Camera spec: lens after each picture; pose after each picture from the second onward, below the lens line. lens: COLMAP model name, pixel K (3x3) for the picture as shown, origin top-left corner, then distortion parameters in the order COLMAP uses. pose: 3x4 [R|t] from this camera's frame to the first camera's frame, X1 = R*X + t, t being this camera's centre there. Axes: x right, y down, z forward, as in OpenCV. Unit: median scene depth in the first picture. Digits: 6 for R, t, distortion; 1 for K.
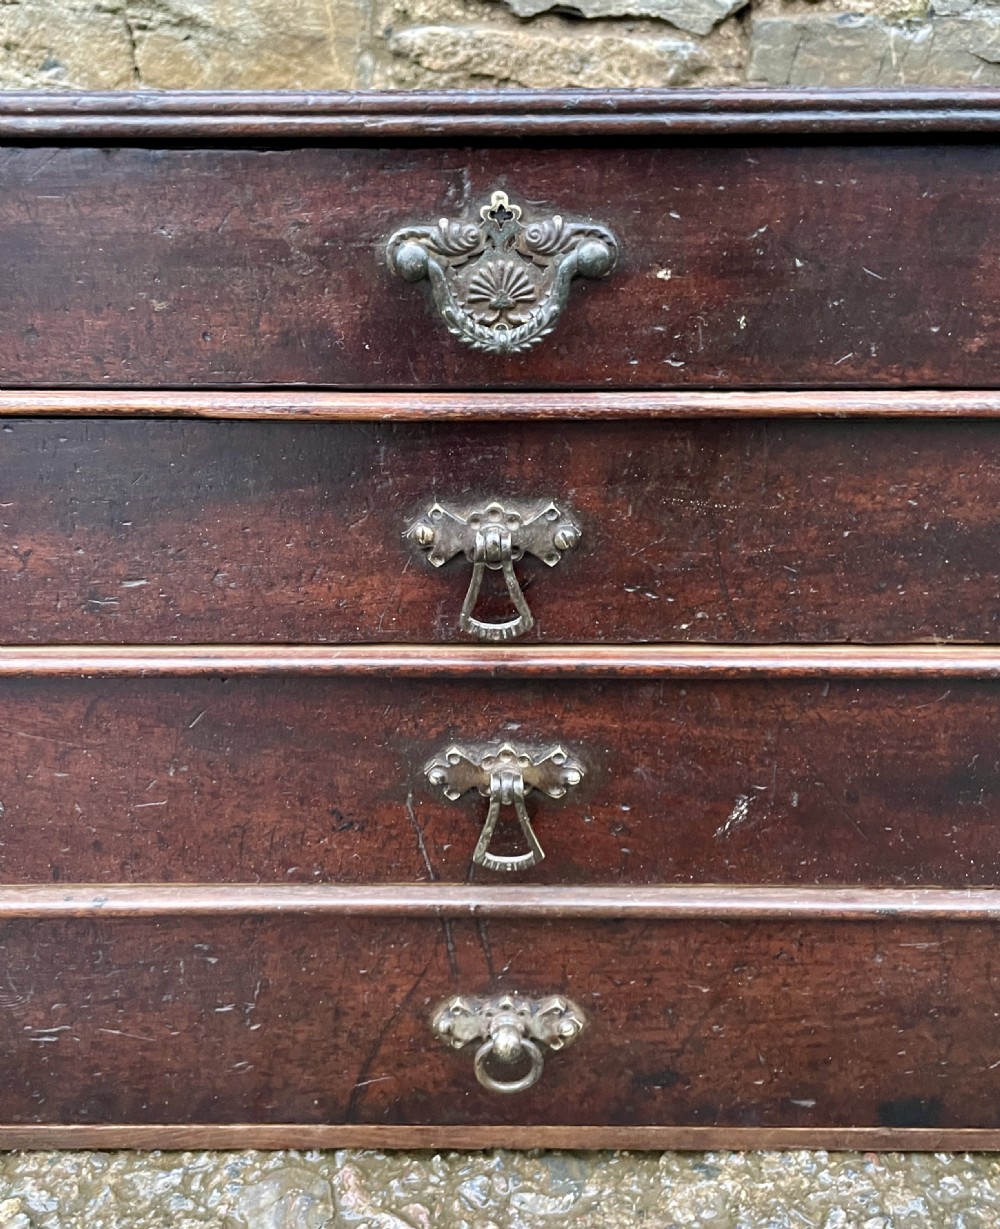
lens RADIAL K [[1190.4, 0, 506.5], [0, 1190.4, 609.9], [0, 0, 1]] dist [0.104909, -0.195647]
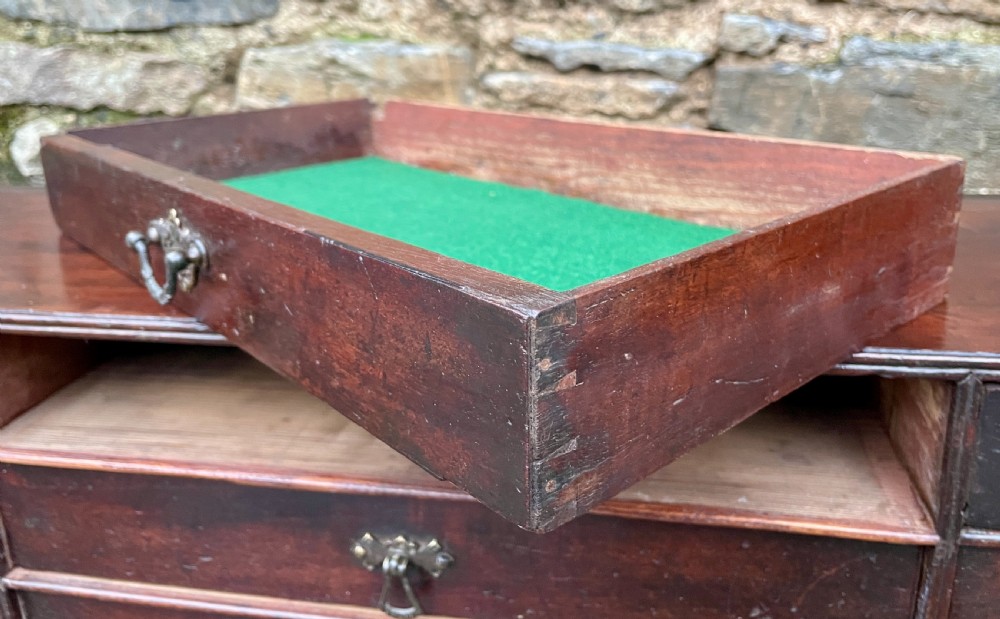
lens RADIAL K [[836.6, 0, 486.4], [0, 836.6, 254.3], [0, 0, 1]] dist [0.058016, -0.109165]
pose [[0.979529, 0.026649, -0.199532, 0.140684], [-0.041633, 0.996587, -0.071279, -0.171892], [0.196951, 0.078127, 0.977295, -0.065888]]
